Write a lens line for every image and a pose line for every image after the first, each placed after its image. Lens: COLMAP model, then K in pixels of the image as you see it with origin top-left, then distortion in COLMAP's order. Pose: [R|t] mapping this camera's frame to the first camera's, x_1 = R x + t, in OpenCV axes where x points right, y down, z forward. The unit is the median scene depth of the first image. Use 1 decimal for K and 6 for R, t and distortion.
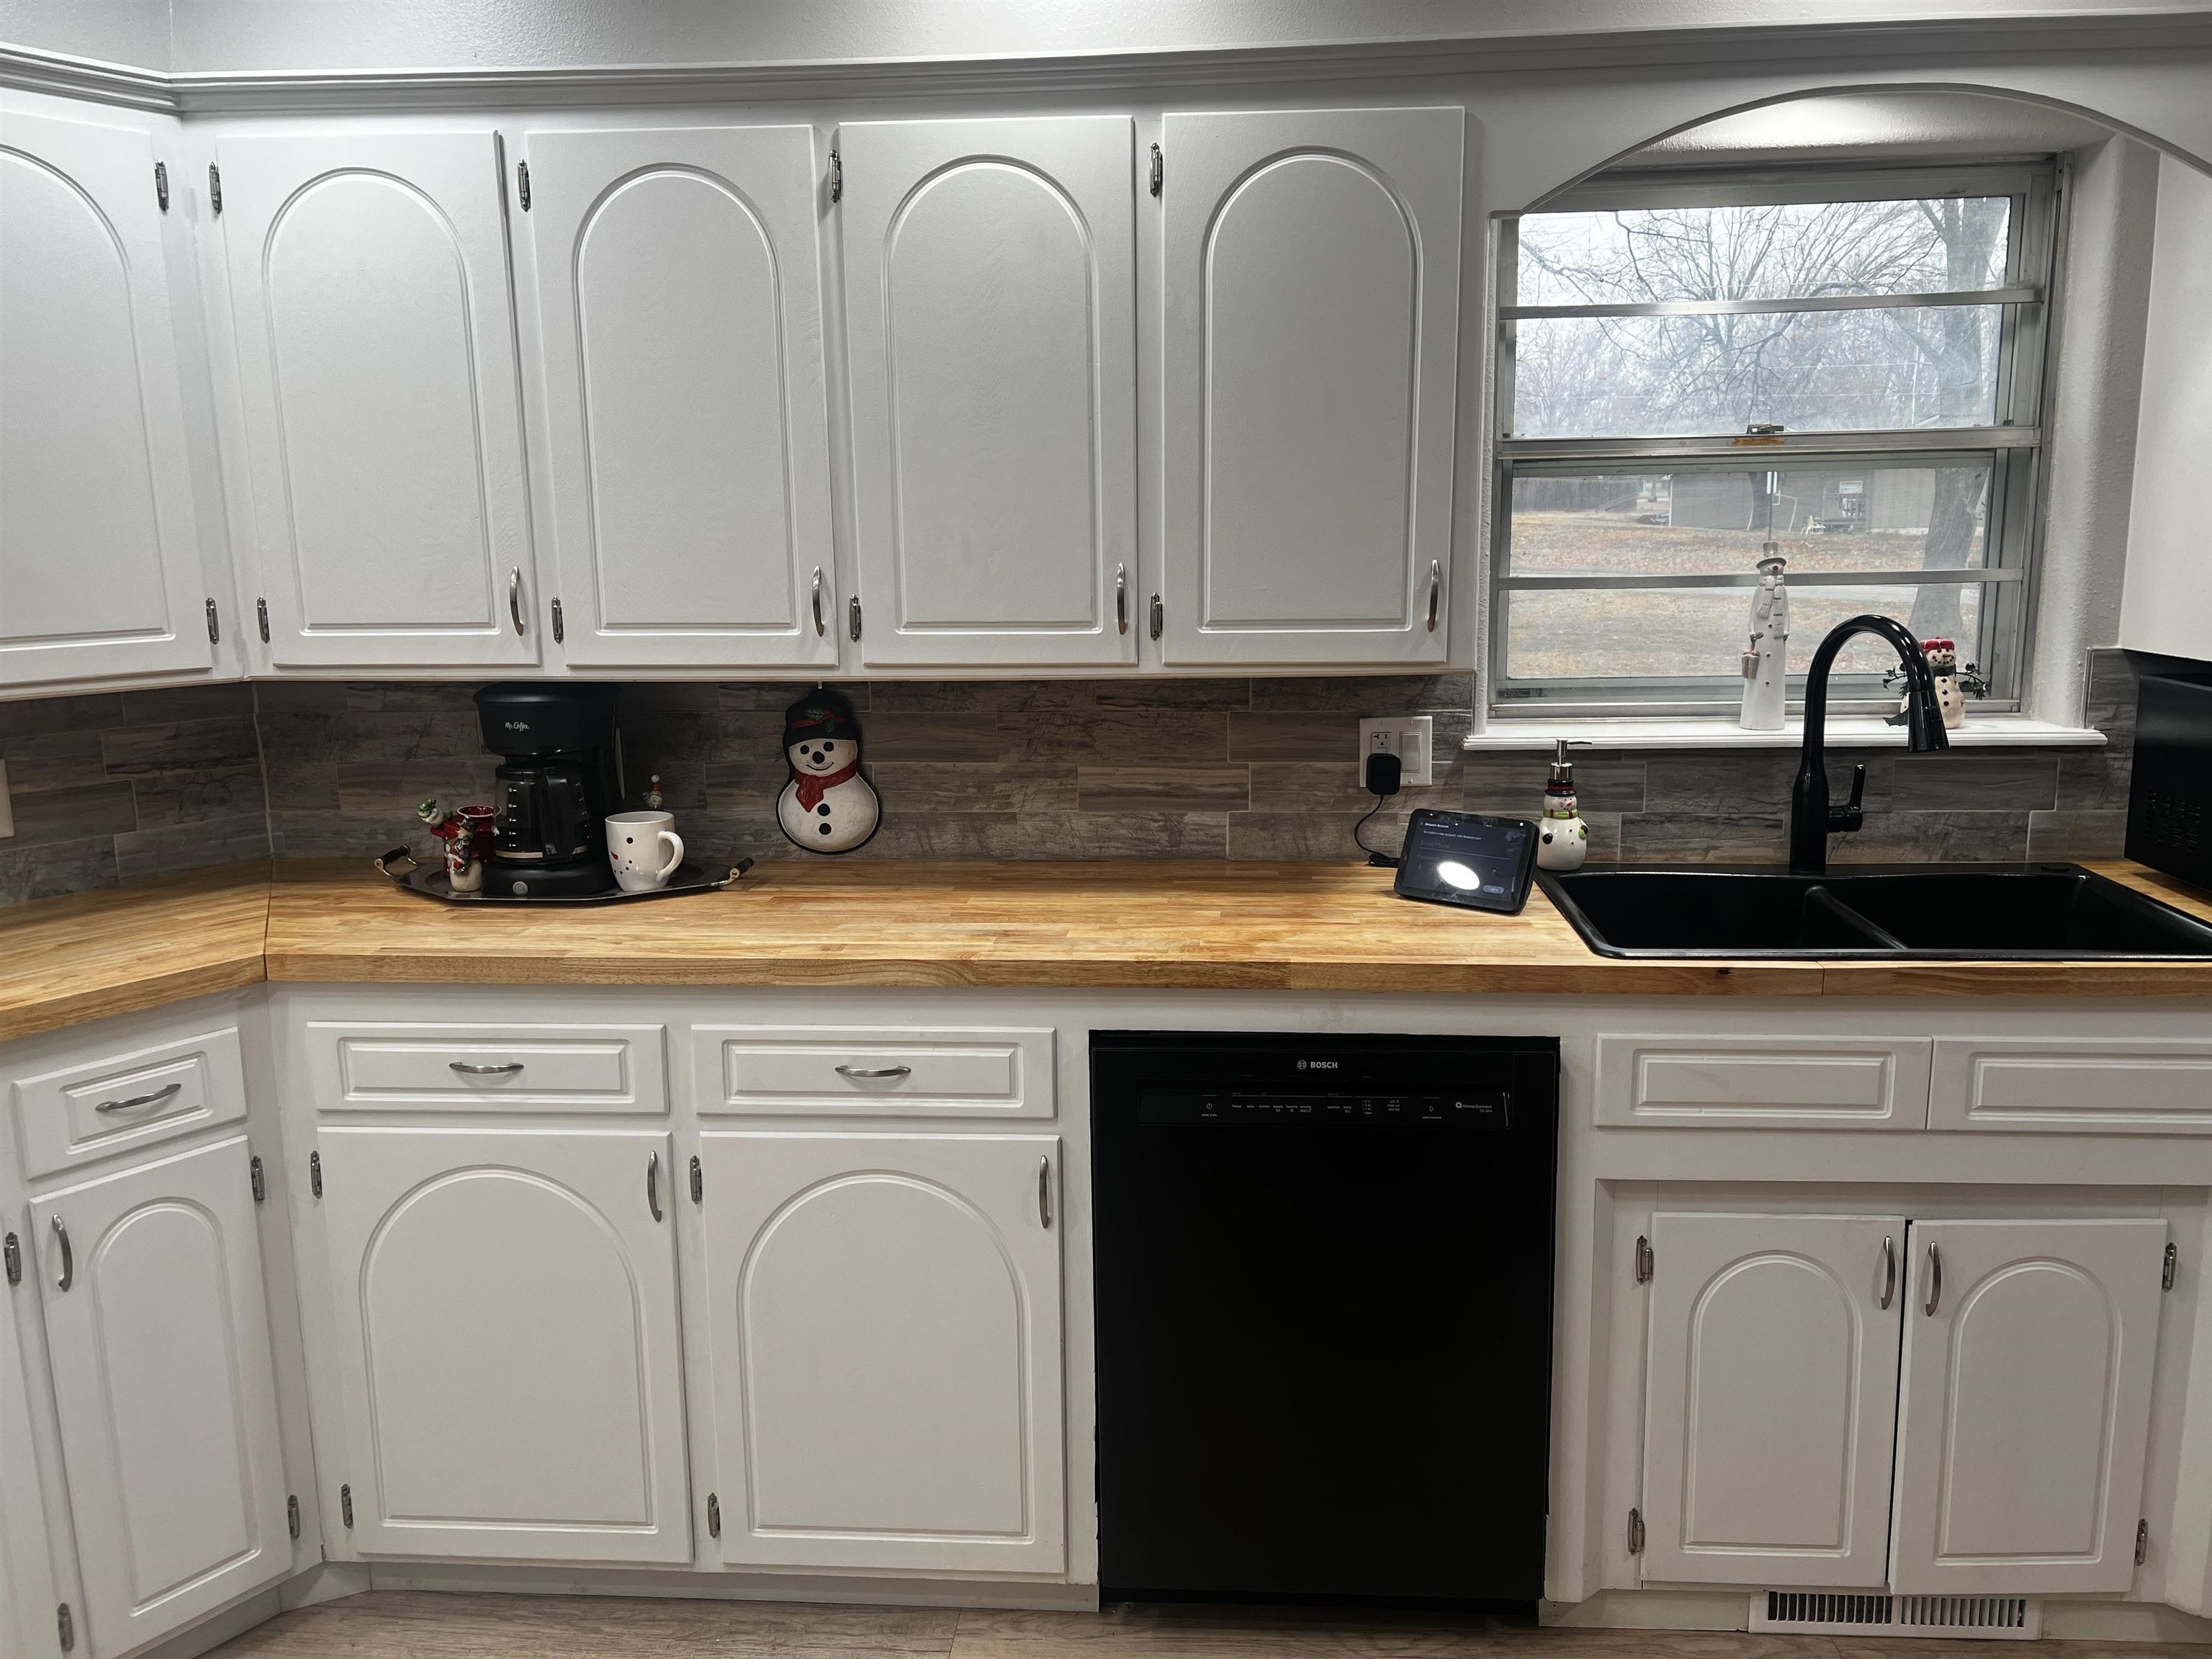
lens RADIAL K [[1671.0, 0, 1119.4], [0, 1671.0, 824.6], [0, 0, 1]] dist [0.056731, -0.068647]
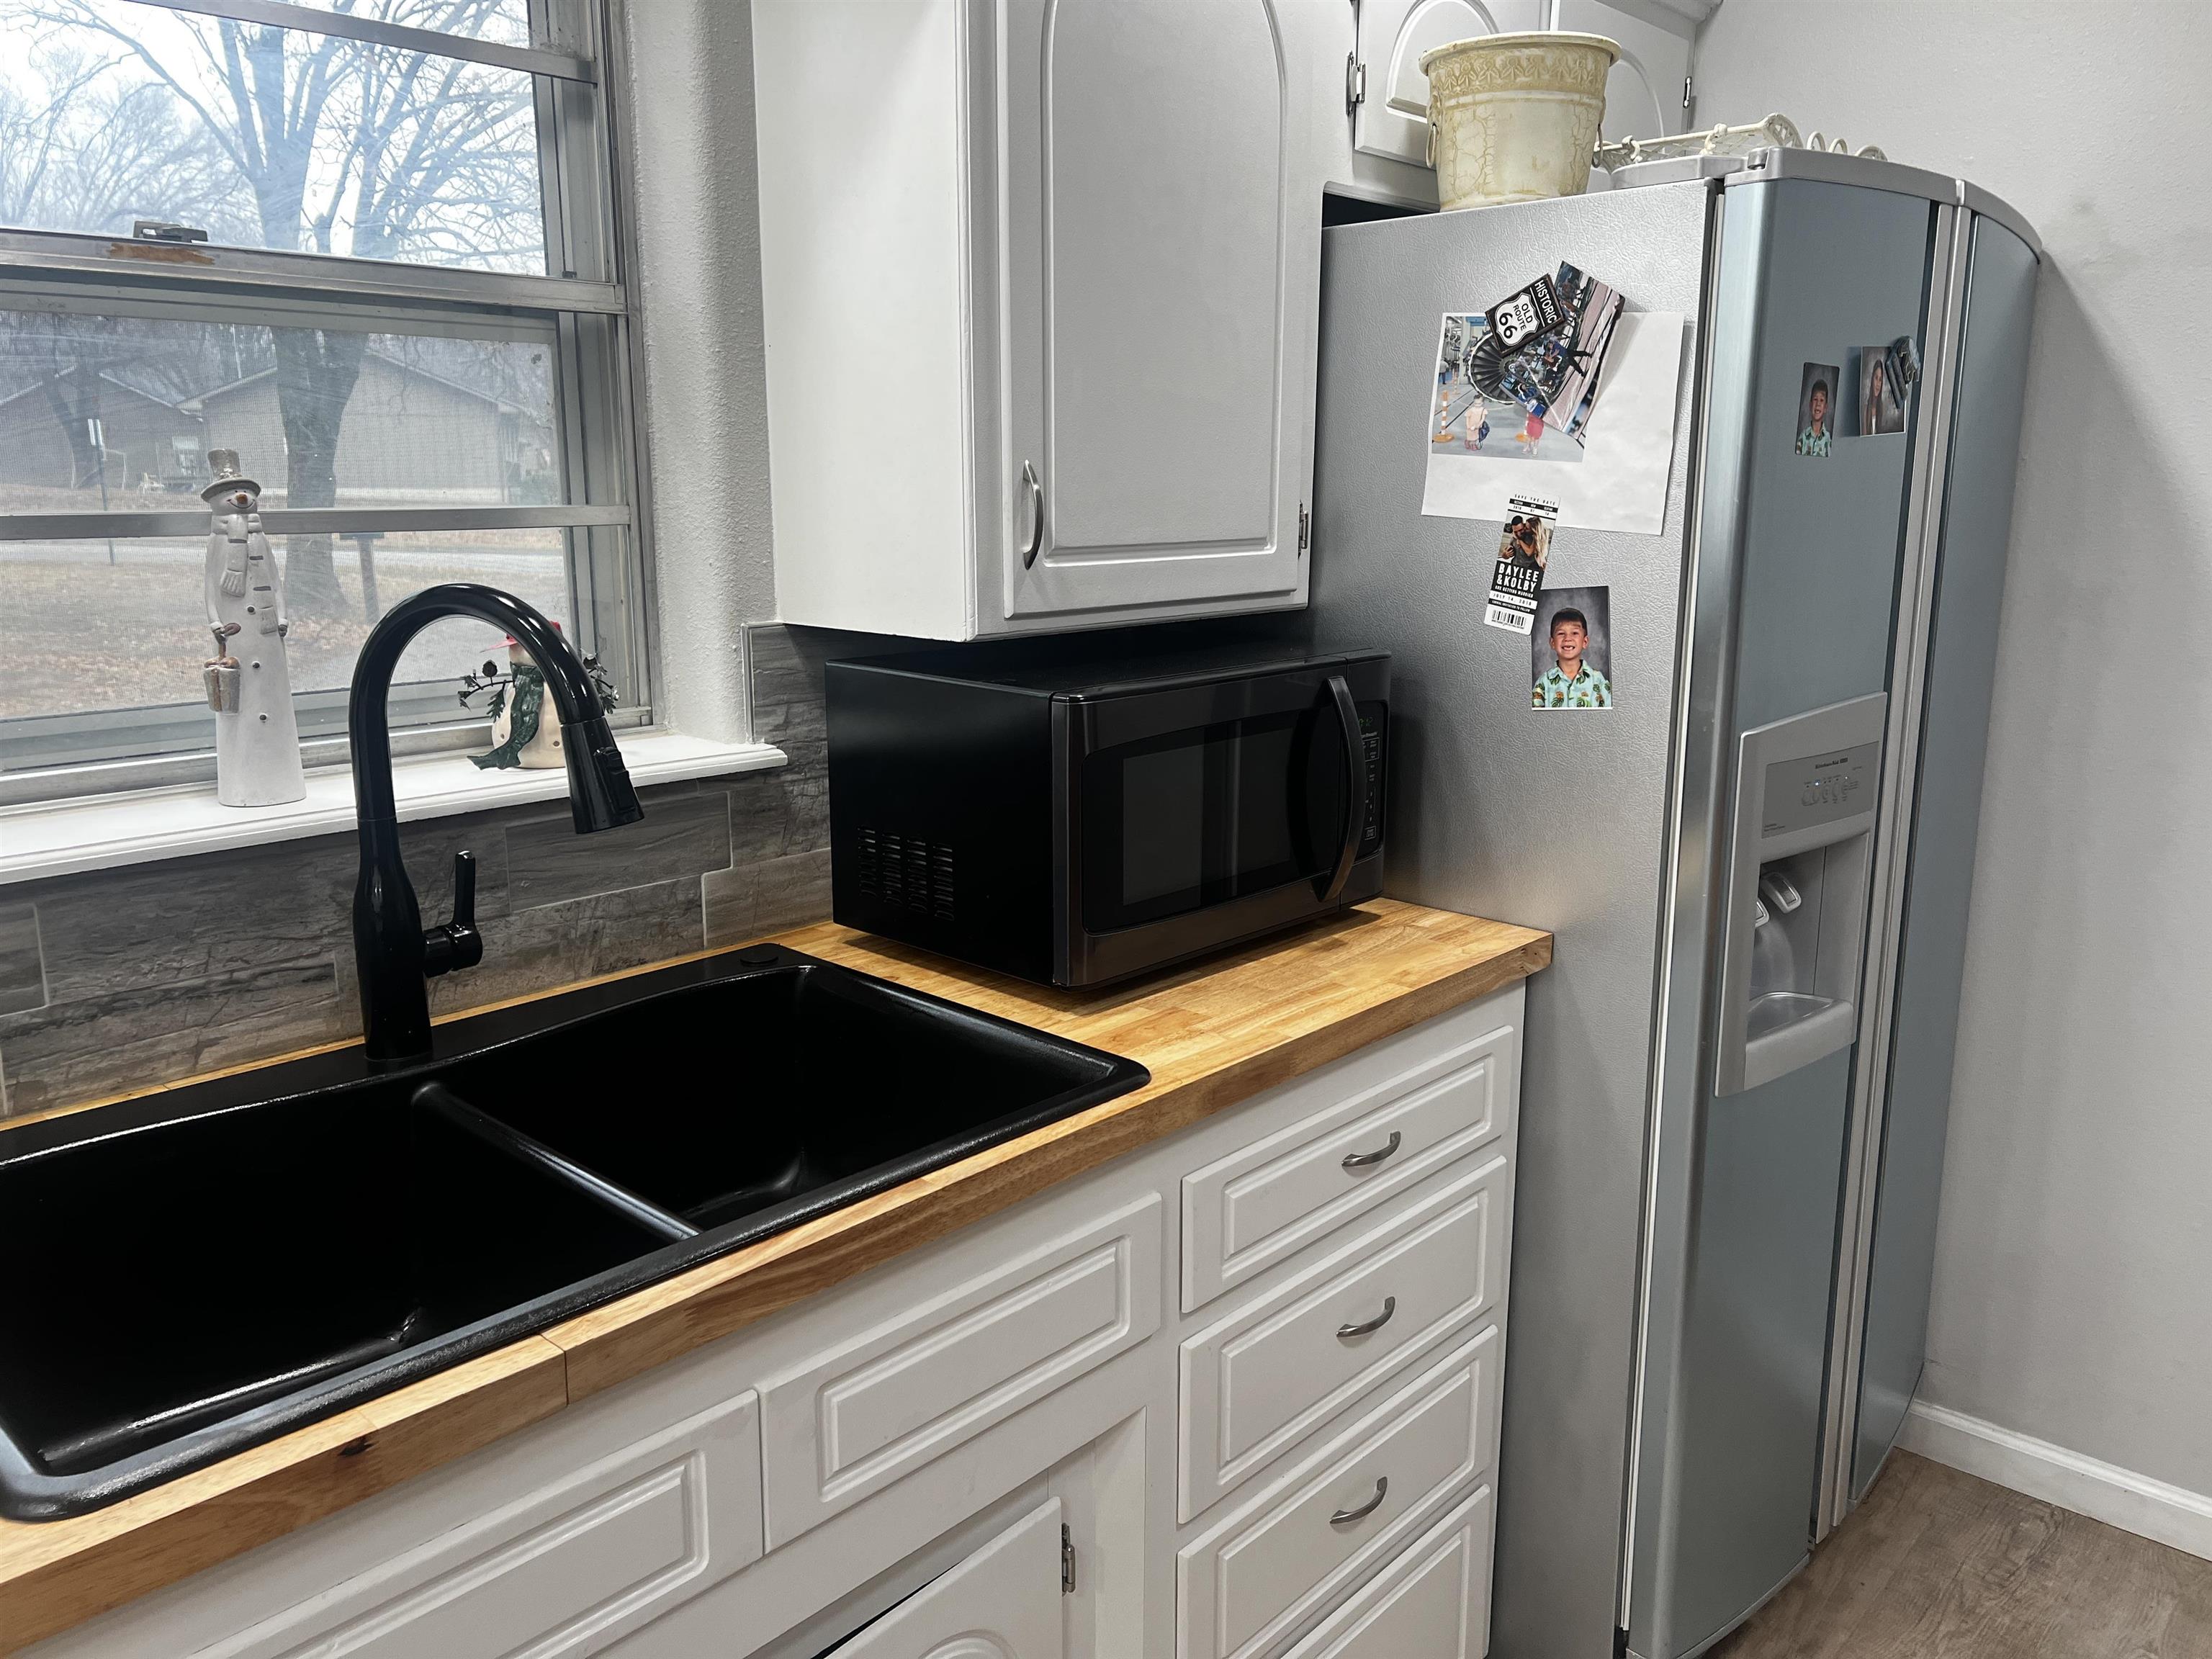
lens RADIAL K [[1671.0, 0, 1119.4], [0, 1671.0, 824.6], [0, 0, 1]] dist [0.056731, -0.068647]
pose [[0.622891, -0.143358, 0.769062, 0.140360], [0.126378, 0.988594, 0.081923, -0.060781], [-0.772034, 0.046164, 0.633903, 0.459834]]
